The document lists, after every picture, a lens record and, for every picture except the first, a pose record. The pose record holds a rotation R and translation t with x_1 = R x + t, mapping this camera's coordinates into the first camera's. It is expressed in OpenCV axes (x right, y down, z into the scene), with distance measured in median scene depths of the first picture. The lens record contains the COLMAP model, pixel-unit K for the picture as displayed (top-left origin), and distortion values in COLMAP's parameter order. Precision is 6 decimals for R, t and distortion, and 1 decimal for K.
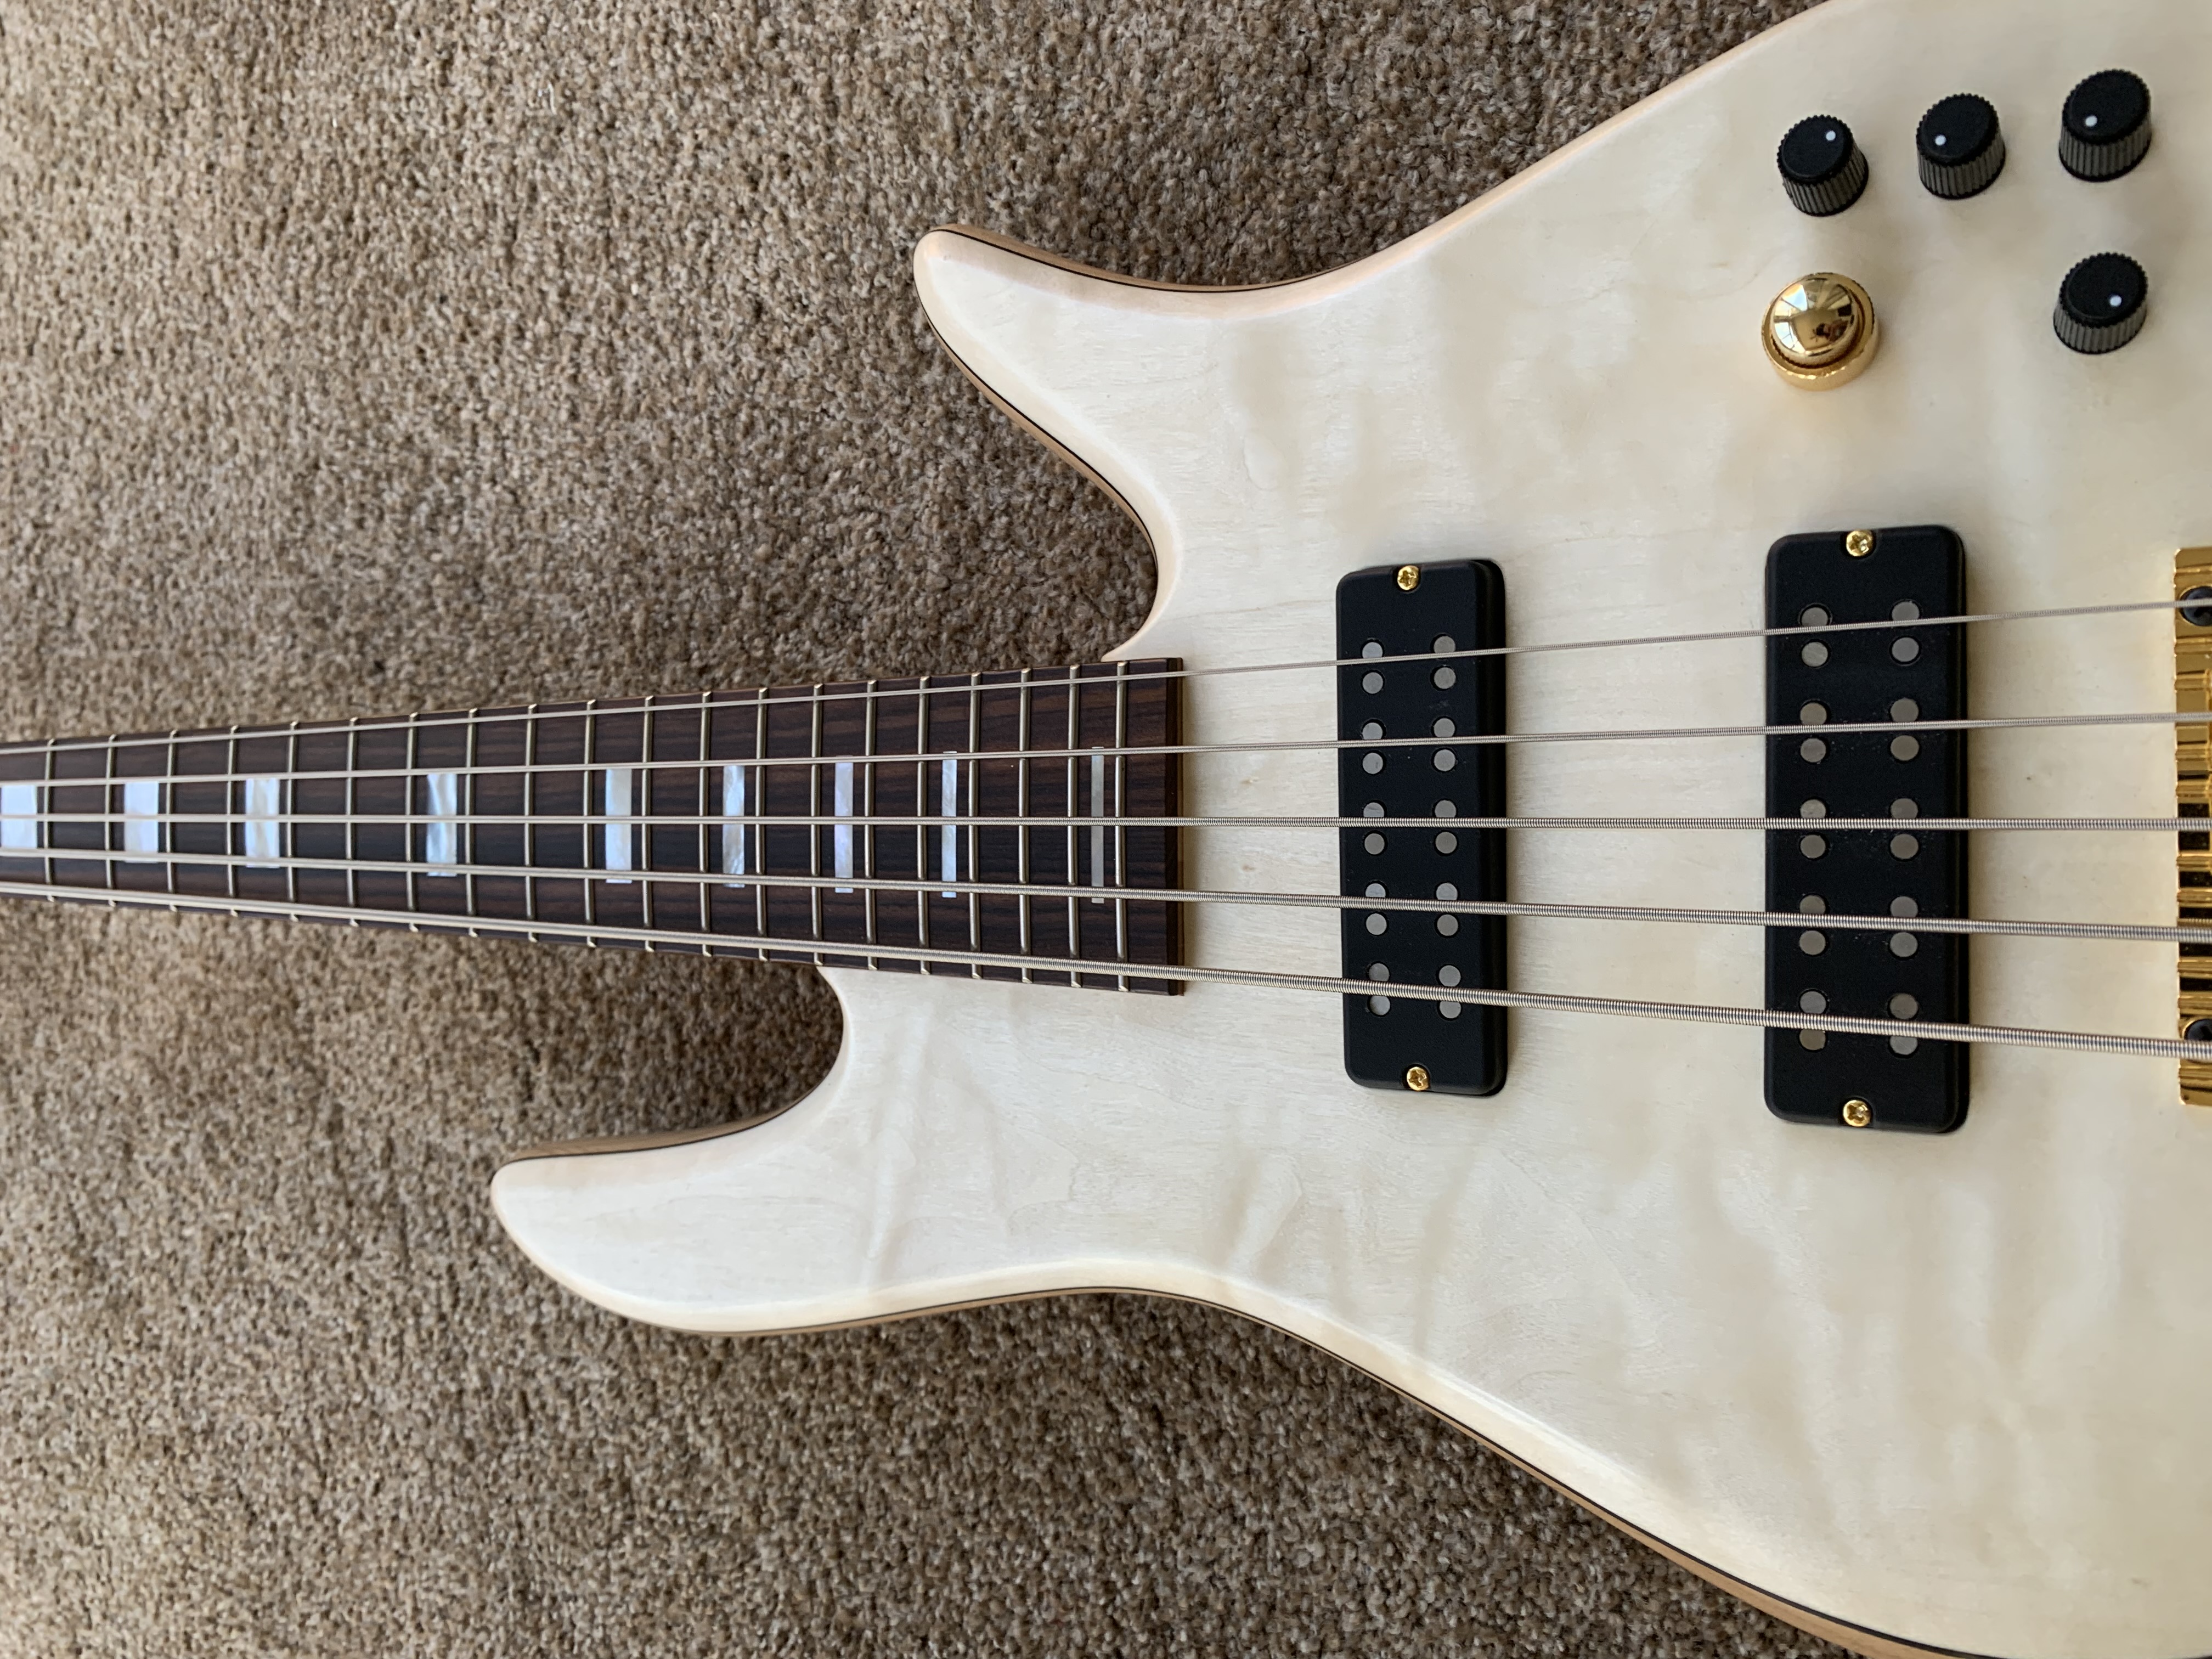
lens RADIAL K [[1738.6, 0, 1099.9], [0, 1738.6, 829.4], [0, 0, 1]] dist [-0.010339, 0.001188]
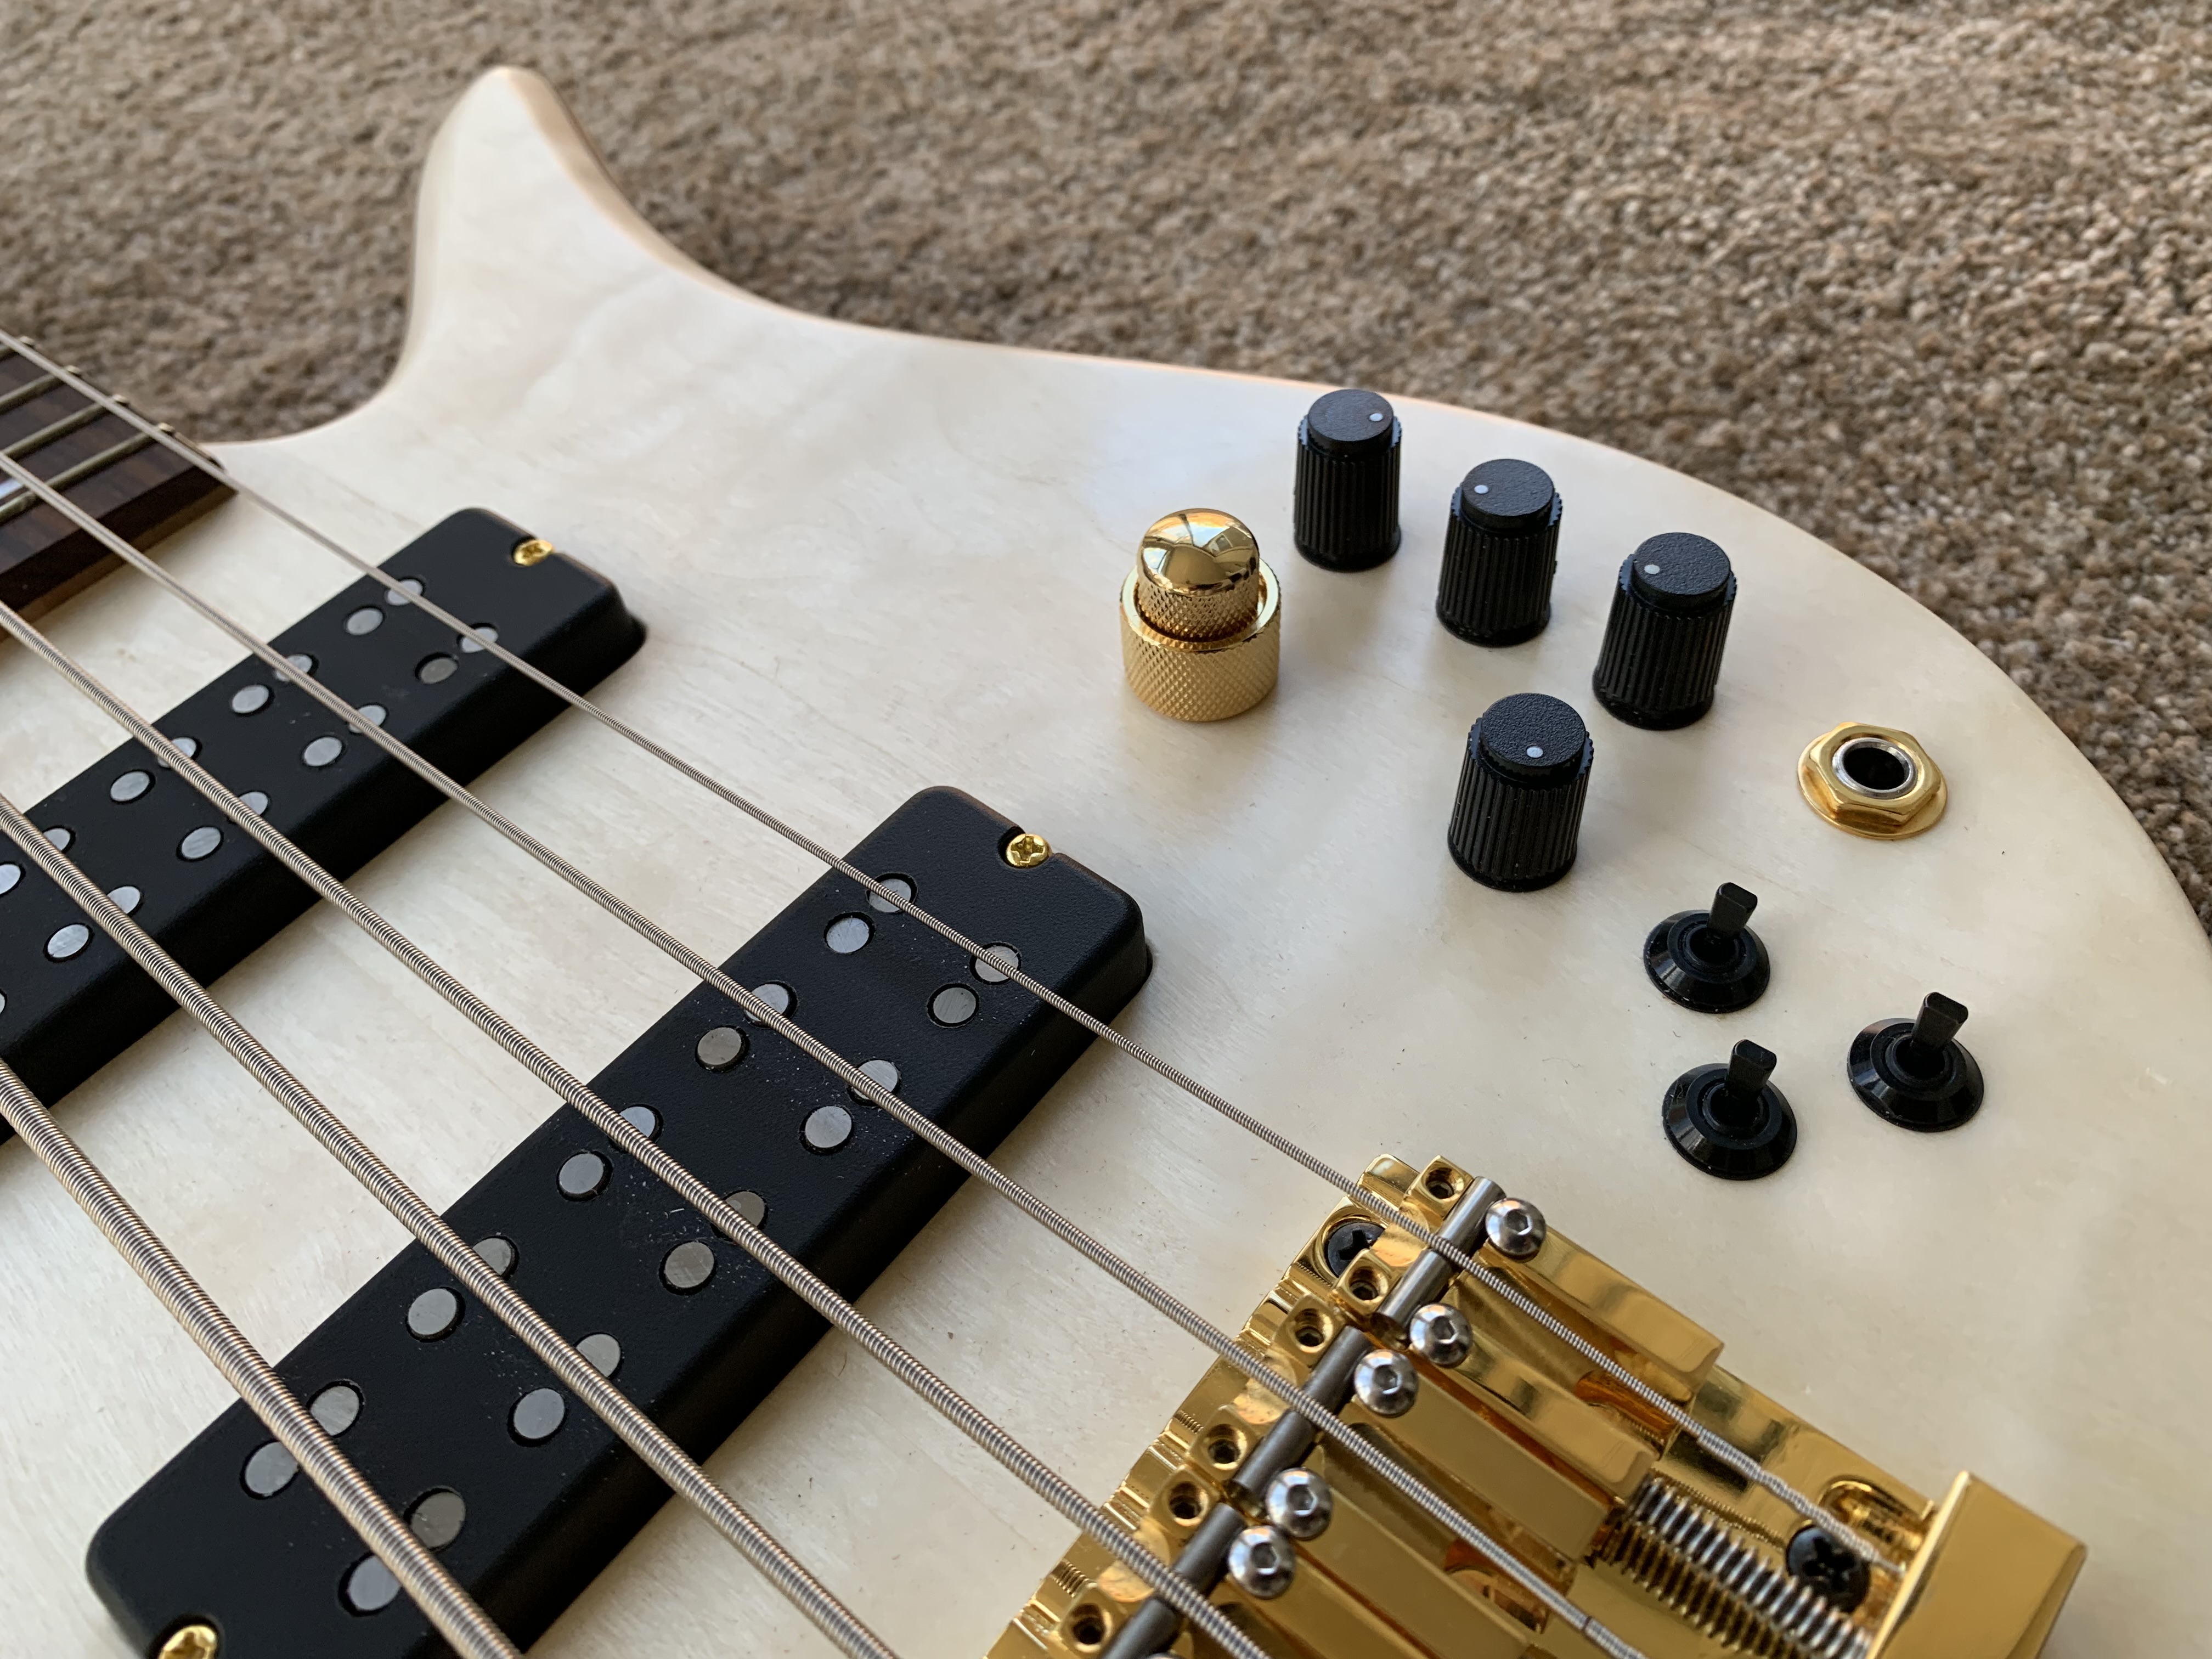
lens RADIAL K [[1738.6, 0, 1111.5], [0, 1738.6, 848.1], [0, 0, 1]] dist [-0.010339, 0.001188]
pose [[0.709585, 0.704582, -0.007276, 0.330599], [-0.631888, 0.631738, -0.449026, 0.058873], [-0.311779, 0.323220, 0.893489, 0.328423]]
